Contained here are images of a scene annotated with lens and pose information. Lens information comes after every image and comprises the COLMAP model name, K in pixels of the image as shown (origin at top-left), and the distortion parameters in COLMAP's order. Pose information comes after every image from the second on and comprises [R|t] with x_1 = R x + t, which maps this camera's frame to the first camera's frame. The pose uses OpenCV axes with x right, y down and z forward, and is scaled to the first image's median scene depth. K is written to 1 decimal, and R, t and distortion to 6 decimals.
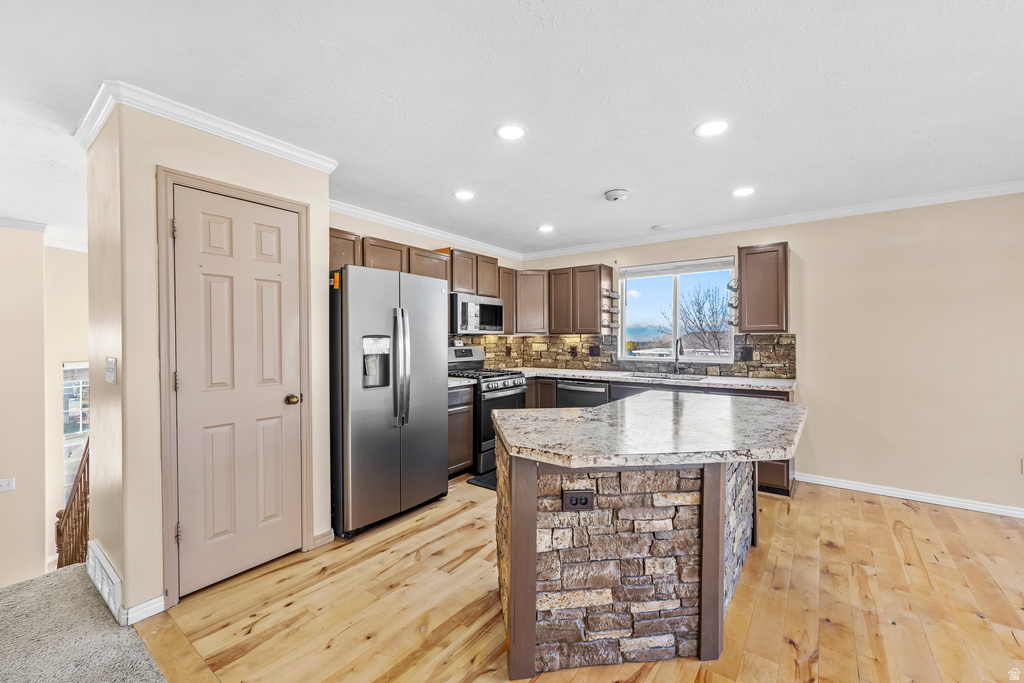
lens RADIAL K [[418.0, 0, 510.7], [0, 418.0, 338.7], [0, 0, 1]] dist [0.002385, -0.000292]
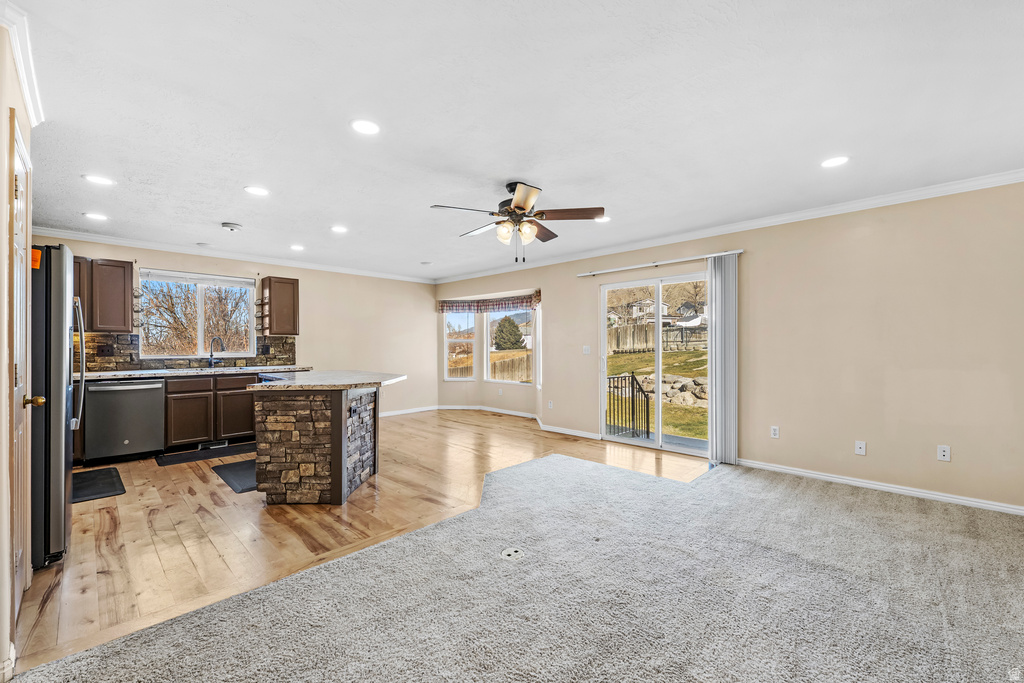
lens RADIAL K [[418.0, 0, 509.3], [0, 418.0, 344.1], [0, 0, 1]] dist [0.001436, 0.000582]
pose [[0.137258, 0.002854, 0.990531, -0.720836], [0.000565, 0.999995, -0.002960, 0.021667], [-0.990535, 0.000966, 0.137256, -0.024655]]
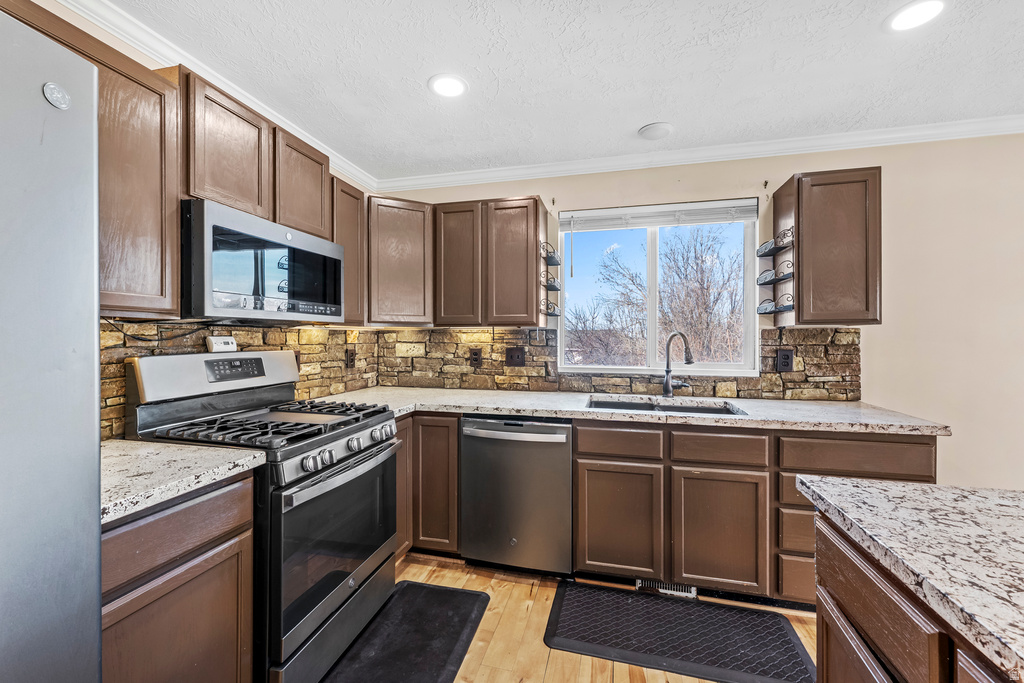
lens RADIAL K [[418.0, 0, 510.7], [0, 418.0, 338.7], [0, 0, 1]] dist [0.002385, -0.000292]
pose [[0.923703, 0.001359, 0.383106, -0.025813], [-0.002745, 0.999992, 0.003071, 0.004147], [-0.383099, -0.003888, 0.923699, 0.576667]]
